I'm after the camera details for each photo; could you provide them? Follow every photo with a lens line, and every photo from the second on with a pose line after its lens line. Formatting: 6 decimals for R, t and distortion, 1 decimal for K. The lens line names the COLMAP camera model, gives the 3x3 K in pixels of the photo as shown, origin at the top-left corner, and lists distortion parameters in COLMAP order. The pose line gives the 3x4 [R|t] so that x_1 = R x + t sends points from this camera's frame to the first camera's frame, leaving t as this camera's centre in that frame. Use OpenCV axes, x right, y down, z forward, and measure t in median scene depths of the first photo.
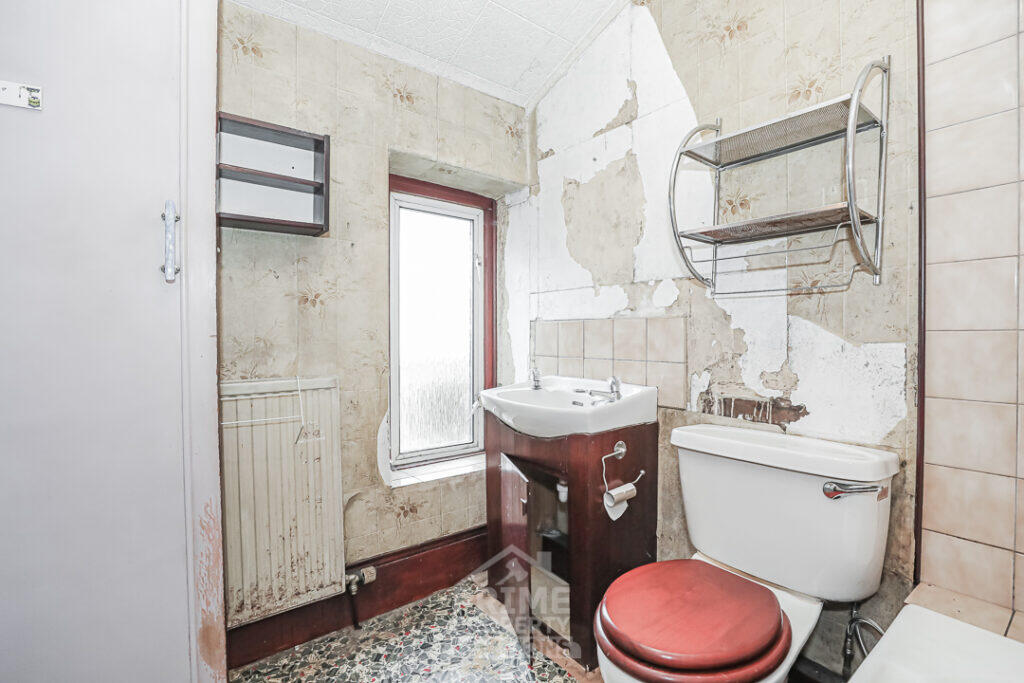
lens RADIAL K [[484.1, 0, 511.0], [0, 484.1, 339.6], [0, 0, 1]] dist [-0.010072, 0.004000]
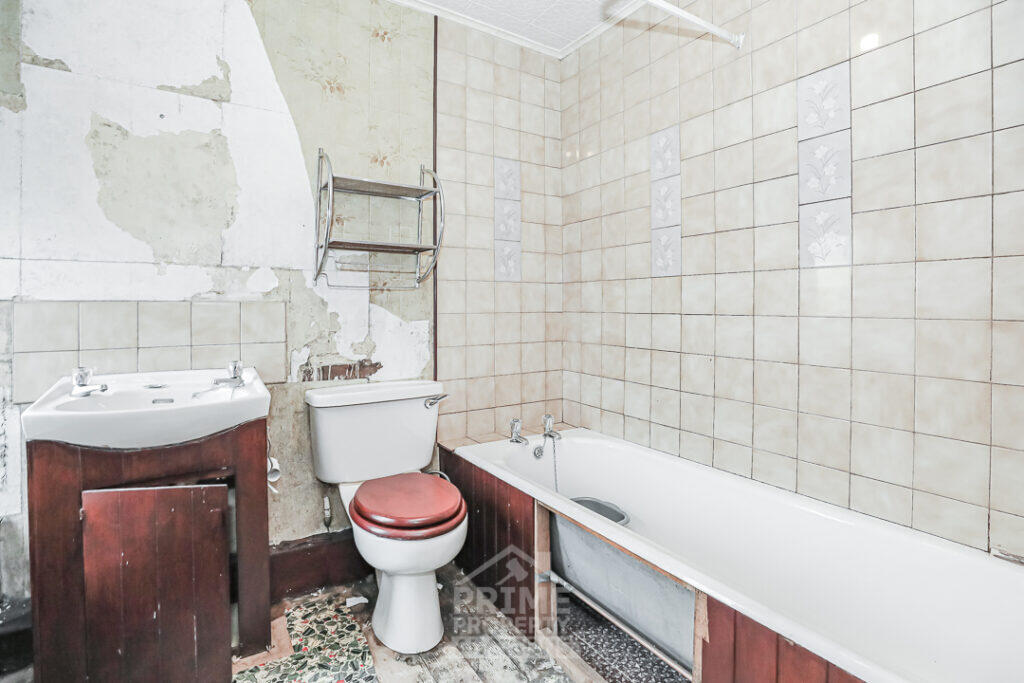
lens RADIAL K [[484.1, 0, 485.6], [0, 484.1, 311.9], [0, 0, 1]] dist [-0.010072, 0.004000]
pose [[0.119056, -0.015222, 0.992771, -0.759672], [0.010363, 0.999847, 0.014088, -0.036529], [-0.992834, 0.008611, 0.119195, 0.401500]]
